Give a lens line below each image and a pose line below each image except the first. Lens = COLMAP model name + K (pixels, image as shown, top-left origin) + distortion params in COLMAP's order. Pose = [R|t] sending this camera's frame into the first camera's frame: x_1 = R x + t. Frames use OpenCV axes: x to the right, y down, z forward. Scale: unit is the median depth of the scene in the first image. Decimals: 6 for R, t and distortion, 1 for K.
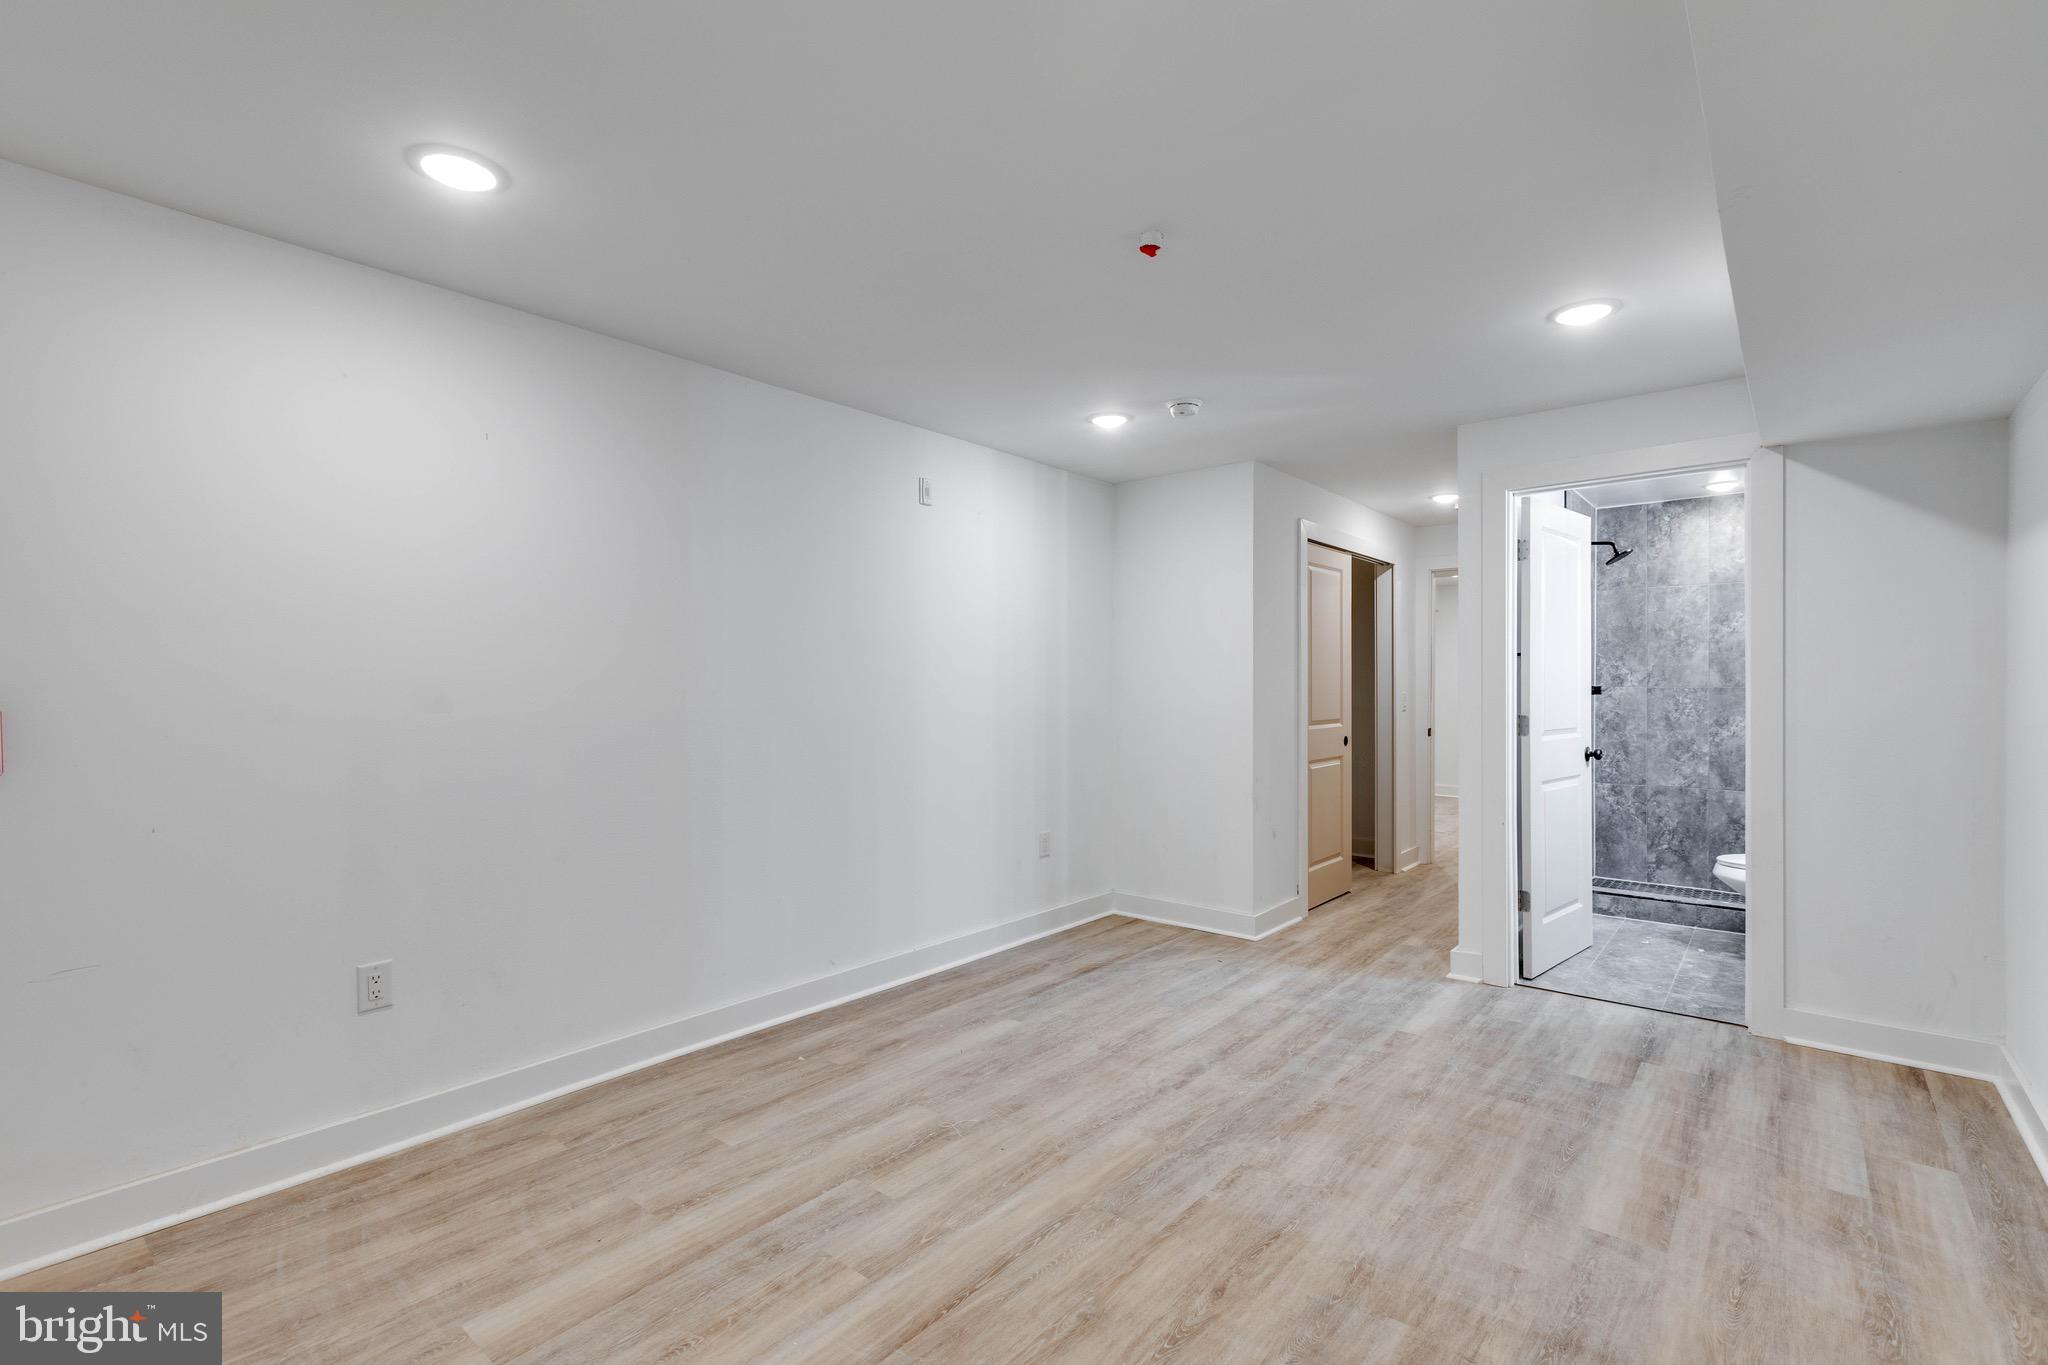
lens RADIAL K [[920.2, 0, 1024.0], [0, 920.2, 682.5], [0, 0, 1]] dist [-0.001442, -0.000255]
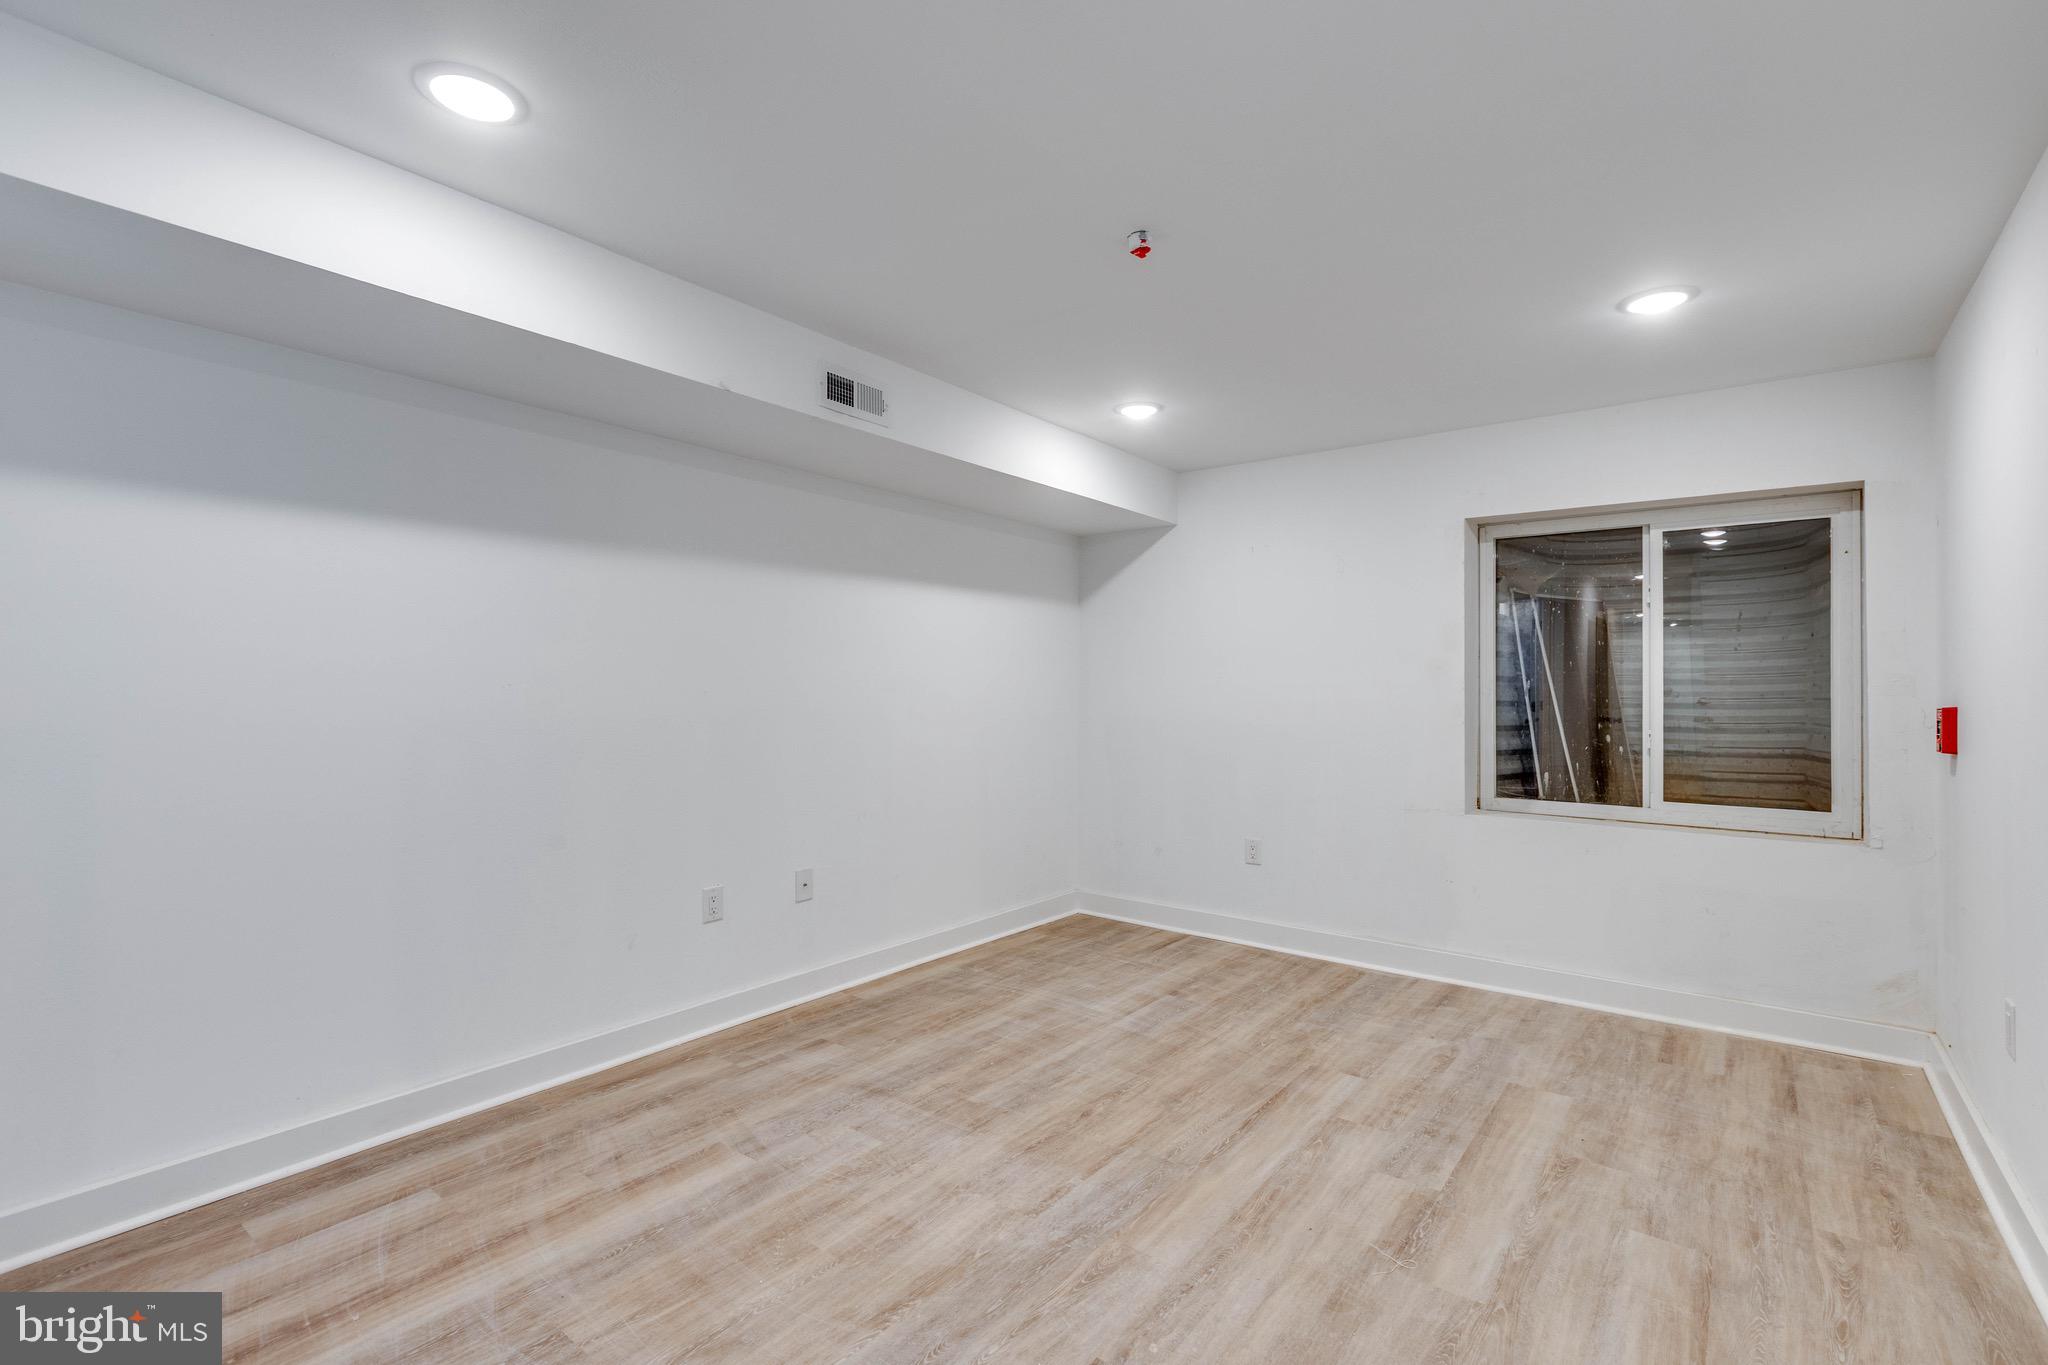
lens RADIAL K [[920.2, 0, 1024.0], [0, 920.2, 682.5], [0, 0, 1]] dist [-0.001442, -0.000255]
pose [[-0.999491, -0.004717, -0.031553, 0.289393], [-0.004300, 0.999903, -0.013261, 0.014681], [0.031612, -0.013118, -0.999414, 1.973714]]
